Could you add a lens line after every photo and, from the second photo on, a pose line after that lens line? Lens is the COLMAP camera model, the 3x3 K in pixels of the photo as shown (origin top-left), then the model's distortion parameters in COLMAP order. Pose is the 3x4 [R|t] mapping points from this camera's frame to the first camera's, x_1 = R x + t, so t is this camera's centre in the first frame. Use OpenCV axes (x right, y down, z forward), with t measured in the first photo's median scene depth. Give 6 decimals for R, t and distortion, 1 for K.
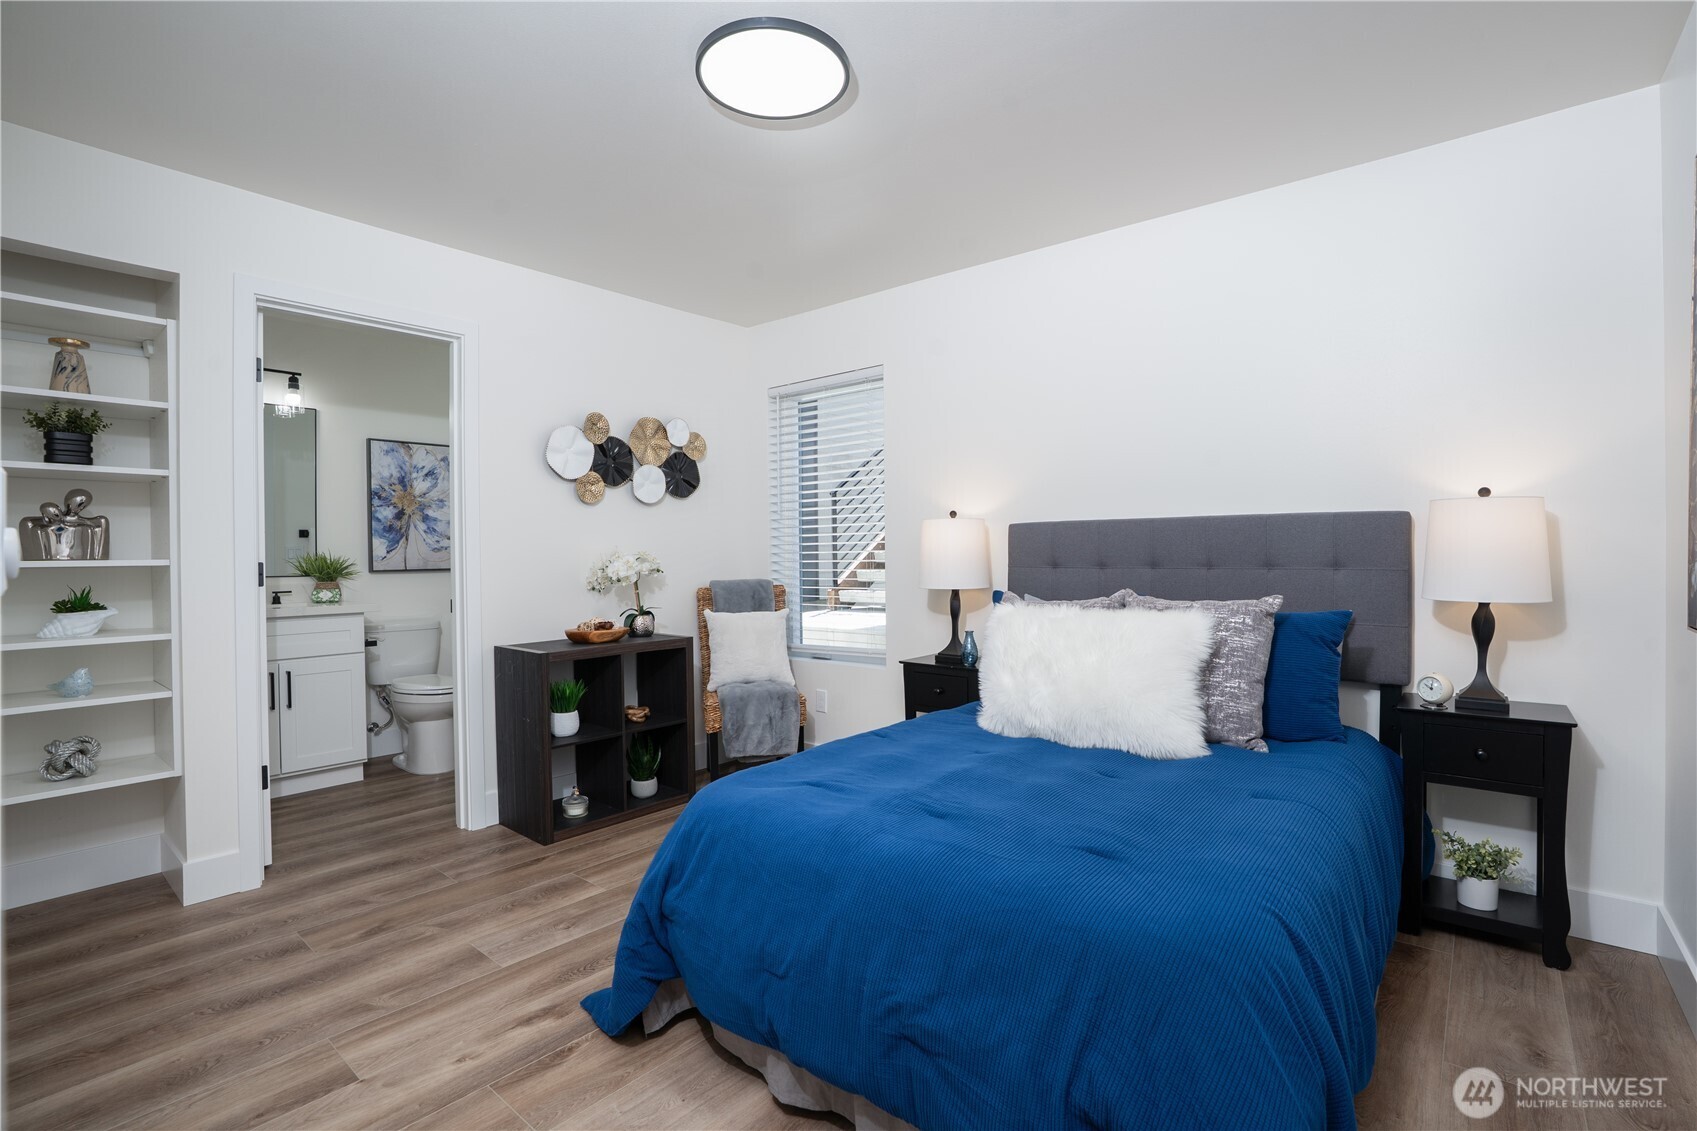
lens RADIAL K [[780.2, 0, 836.6], [0, 780.2, 557.6], [0, 0, 1]] dist [-0.035736, 0.000457]
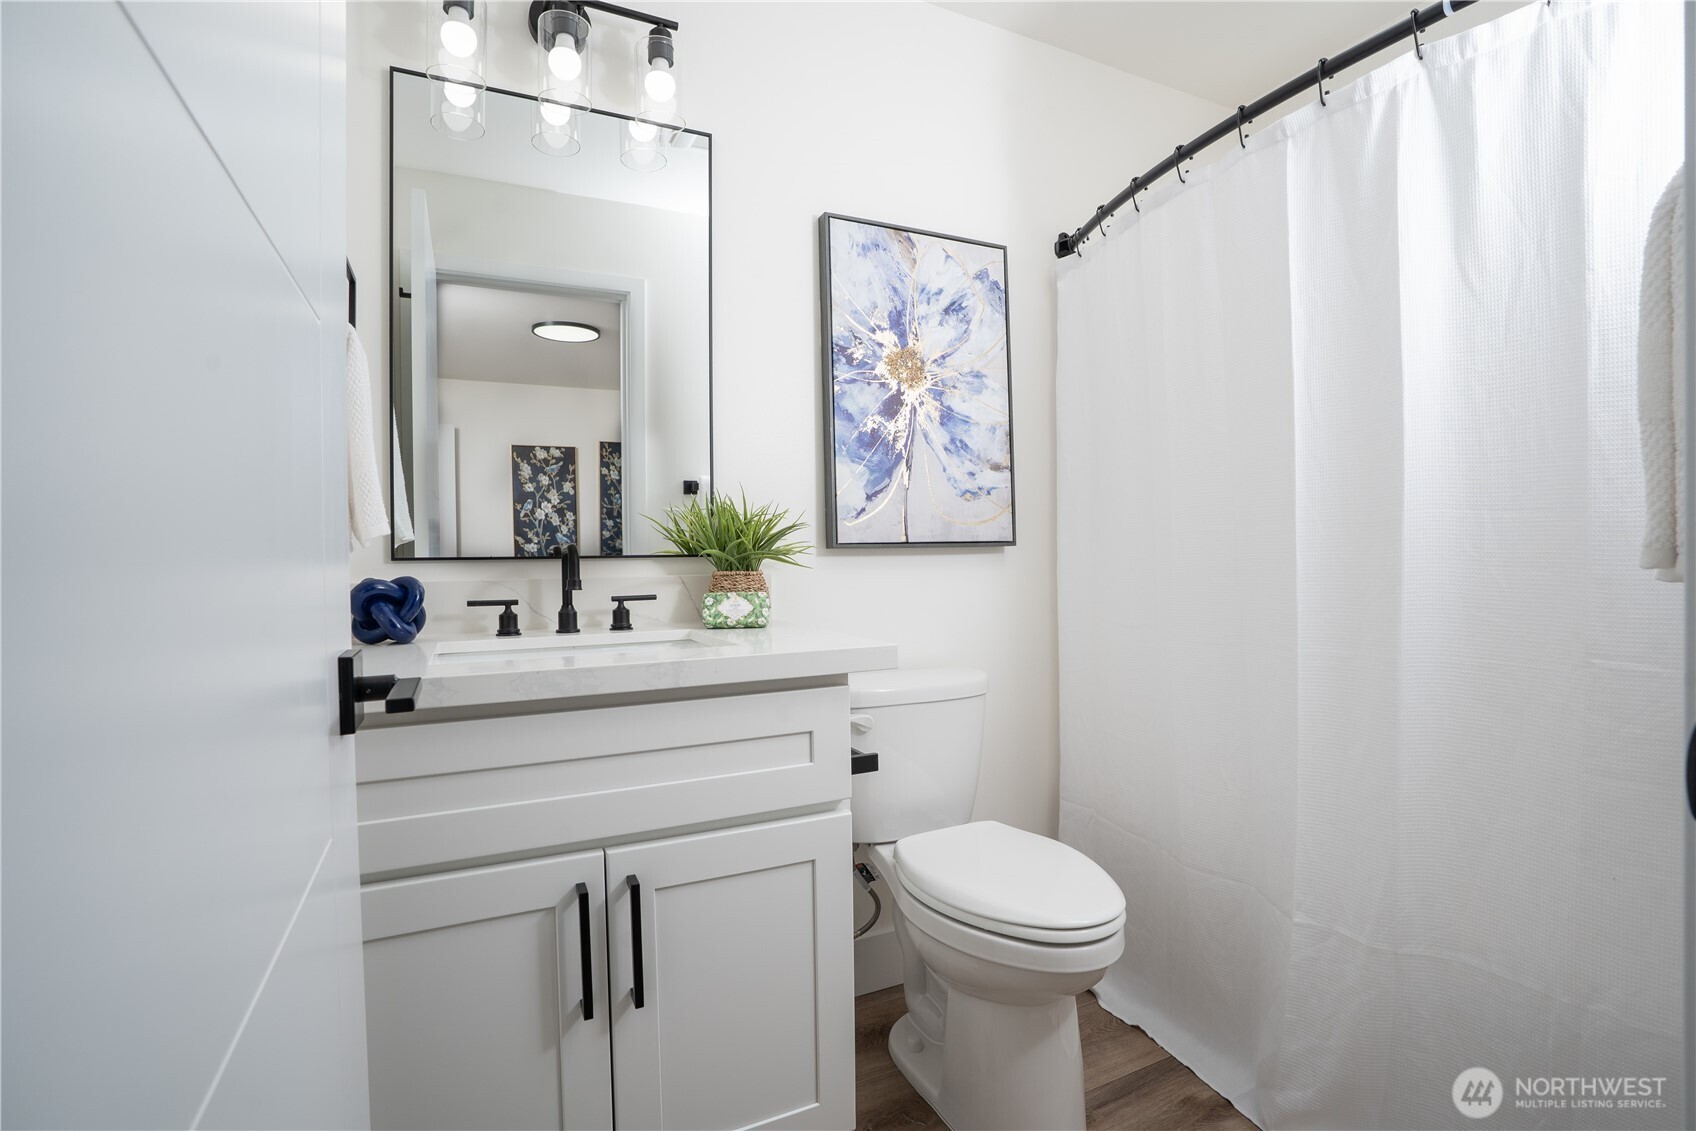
lens RADIAL K [[779.7, 0, 851.4], [0, 779.7, 569.0], [0, 0, 1]] dist [-0.035736, 0.000457]
pose [[0.917207, 0.008233, -0.398327, -0.424816], [0.000198, 0.999777, 0.021119, 0.020766], [0.398412, -0.019449, 0.917001, 0.619961]]
